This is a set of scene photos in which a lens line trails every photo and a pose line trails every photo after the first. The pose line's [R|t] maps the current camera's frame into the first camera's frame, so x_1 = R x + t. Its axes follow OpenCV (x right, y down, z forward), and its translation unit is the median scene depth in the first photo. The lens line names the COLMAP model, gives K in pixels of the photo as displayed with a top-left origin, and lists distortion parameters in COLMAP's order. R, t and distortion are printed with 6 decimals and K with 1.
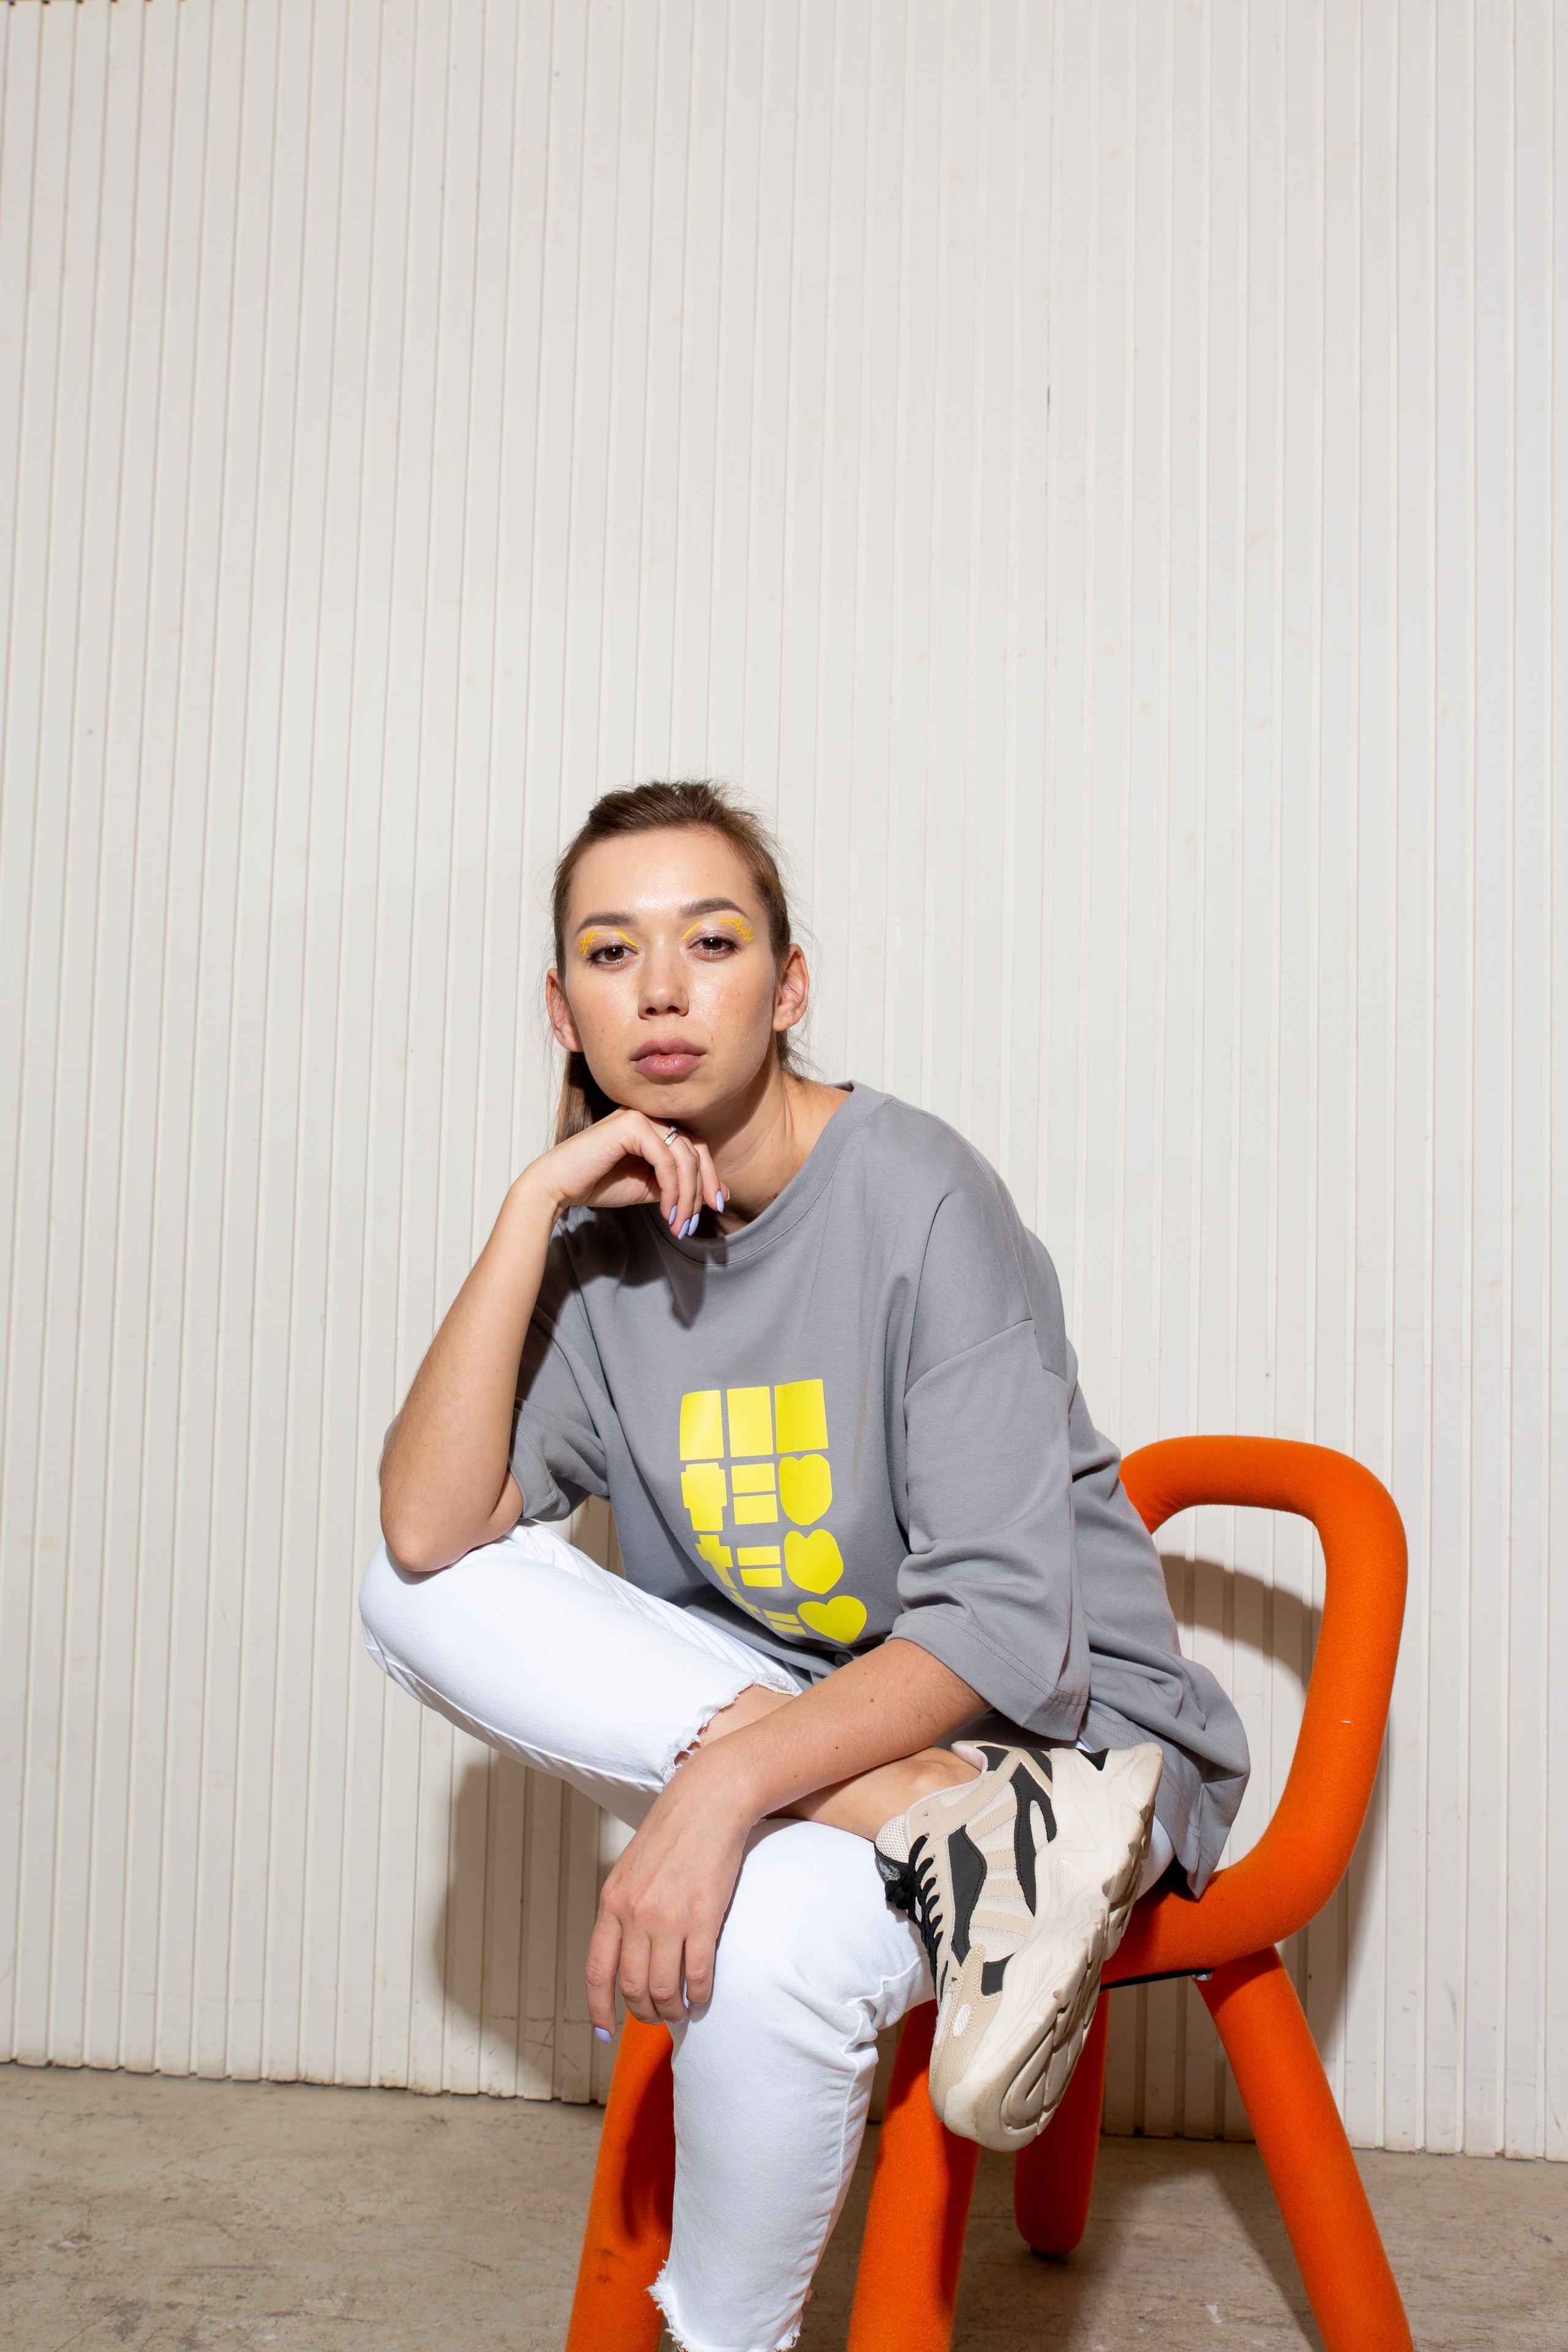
lens RADIAL K [[3021.5, 0, 798.5], [0, 3021.5, 1169.7], [0, 0, 1]] dist [0.010005, 0.000000]
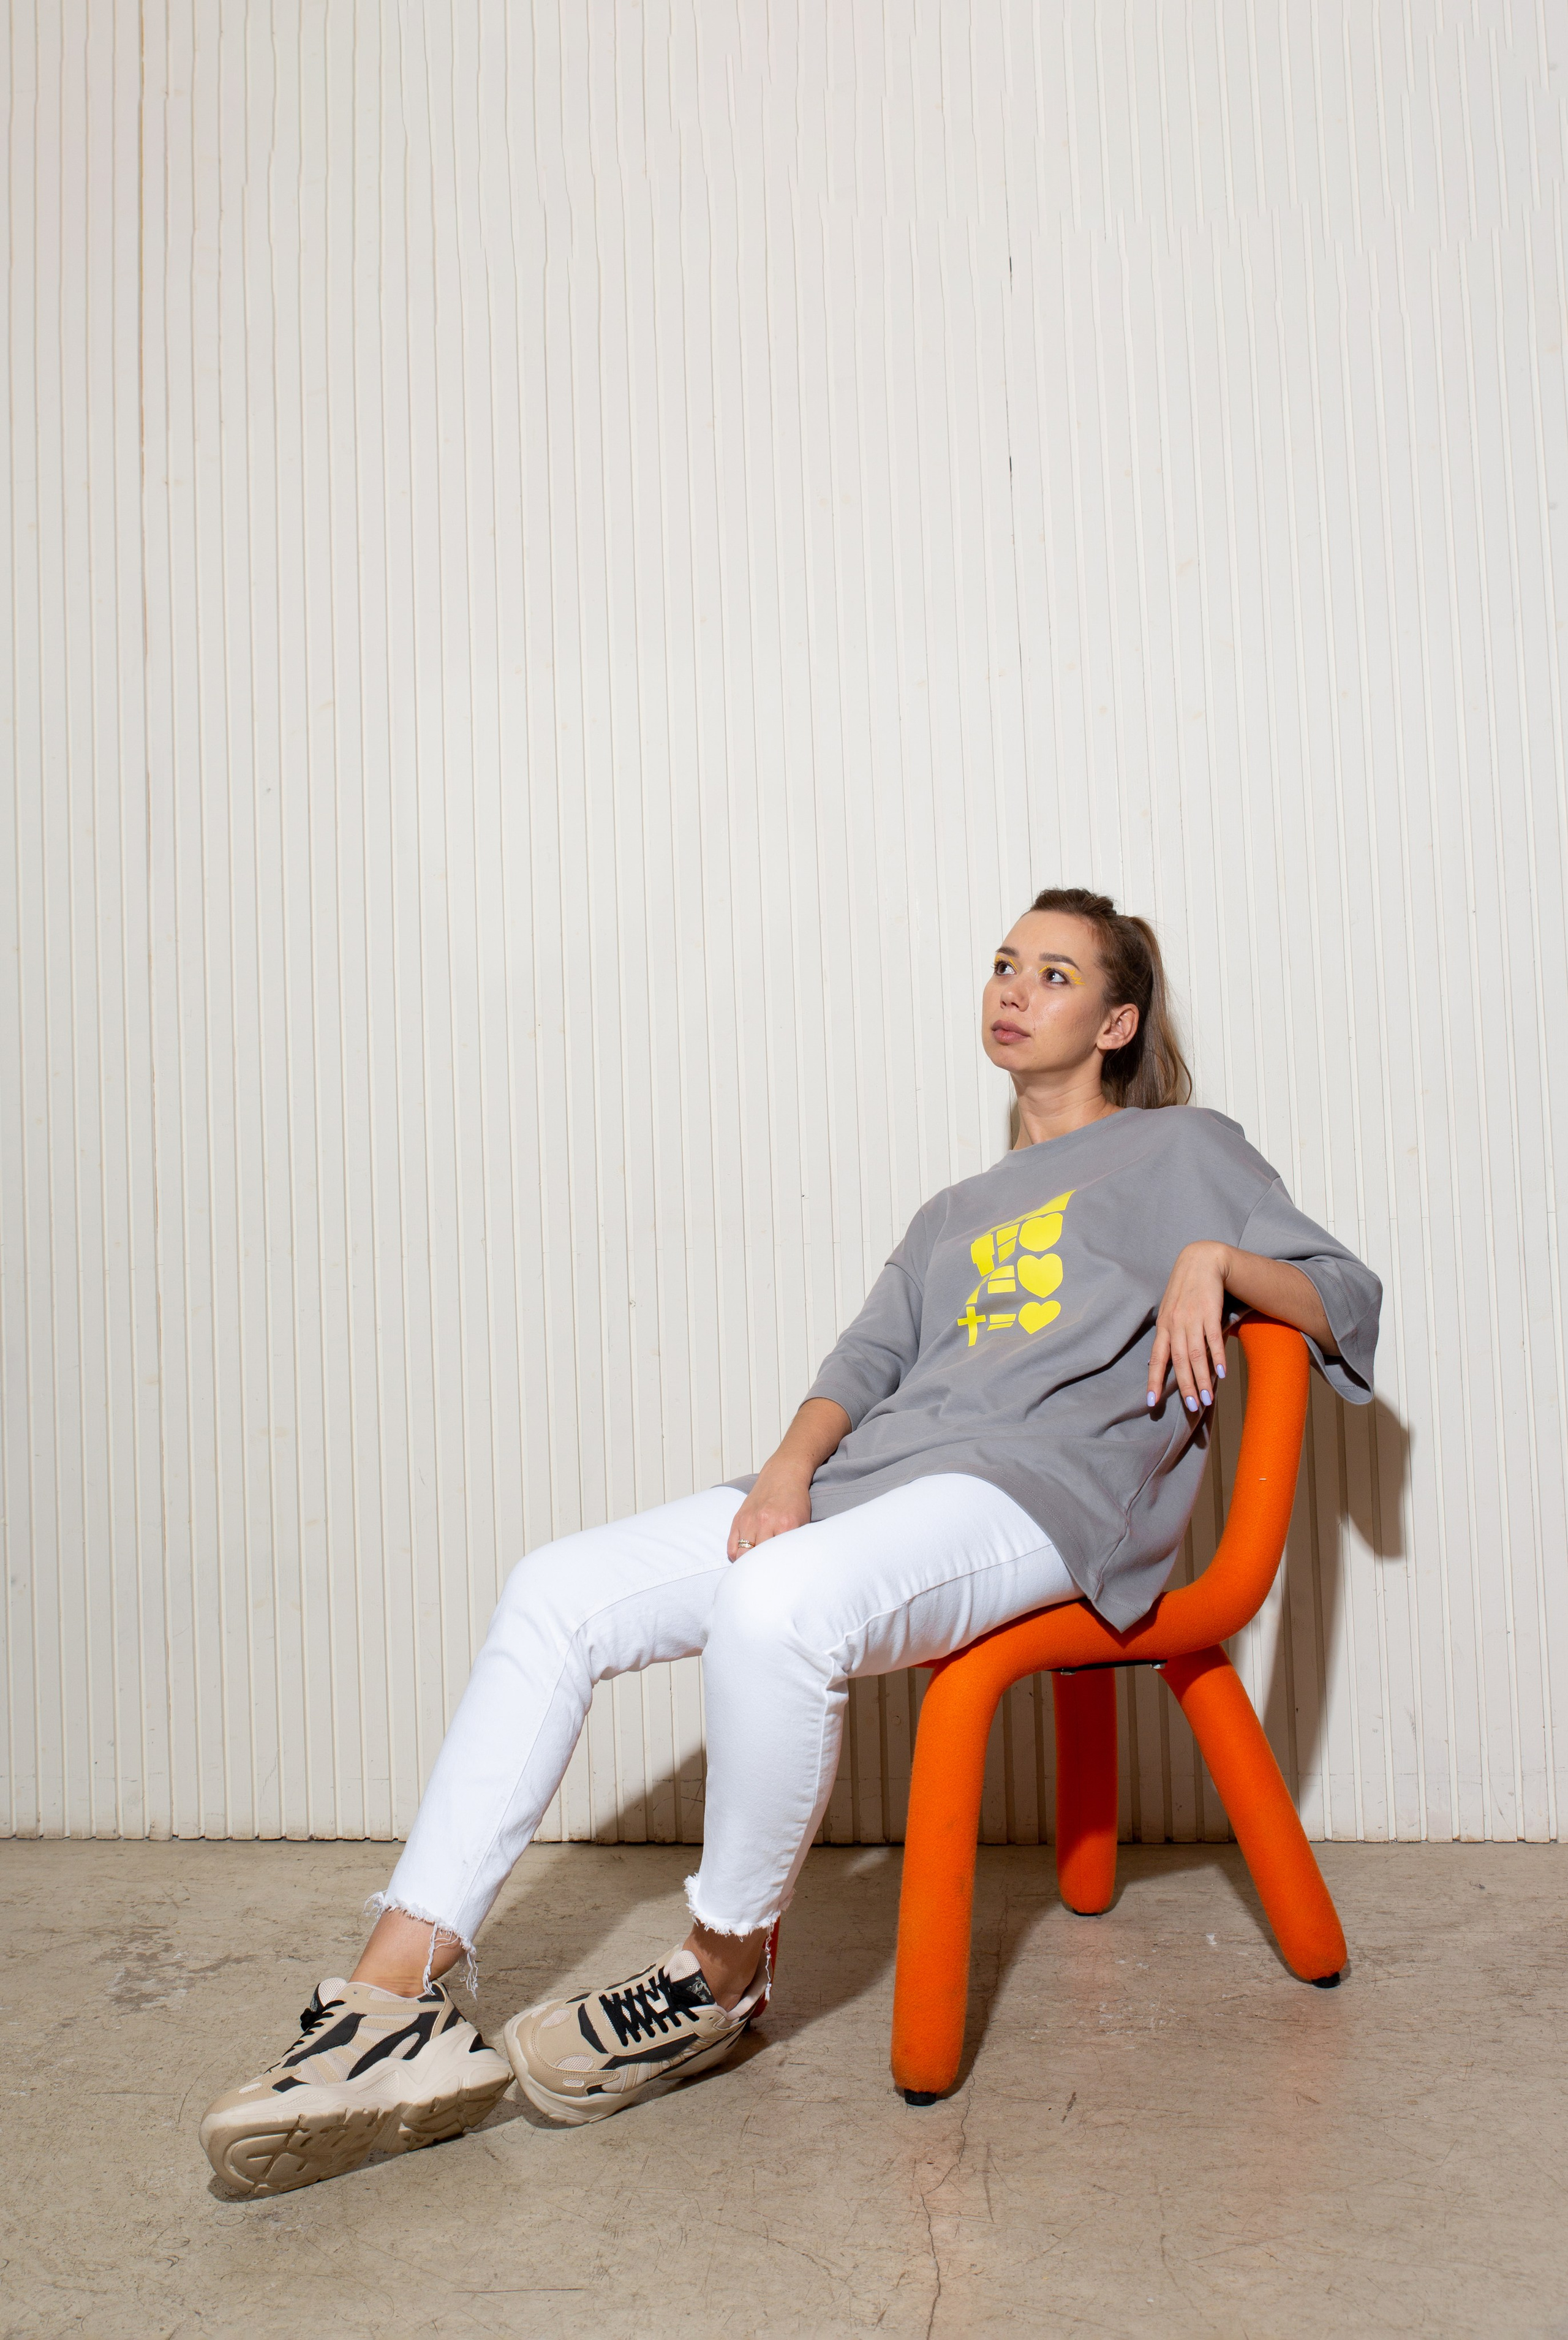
lens RADIAL K [[3006.0, 0, 769.6], [0, 3006.0, 1173.0], [0, 0, 1]] dist [0.010005, 0.000000]
pose [[0.996500, -0.066466, -0.050694, 0.028547], [0.067164, 0.997668, 0.012175, 0.013903], [0.049766, -0.015537, 0.998640, -0.258563]]
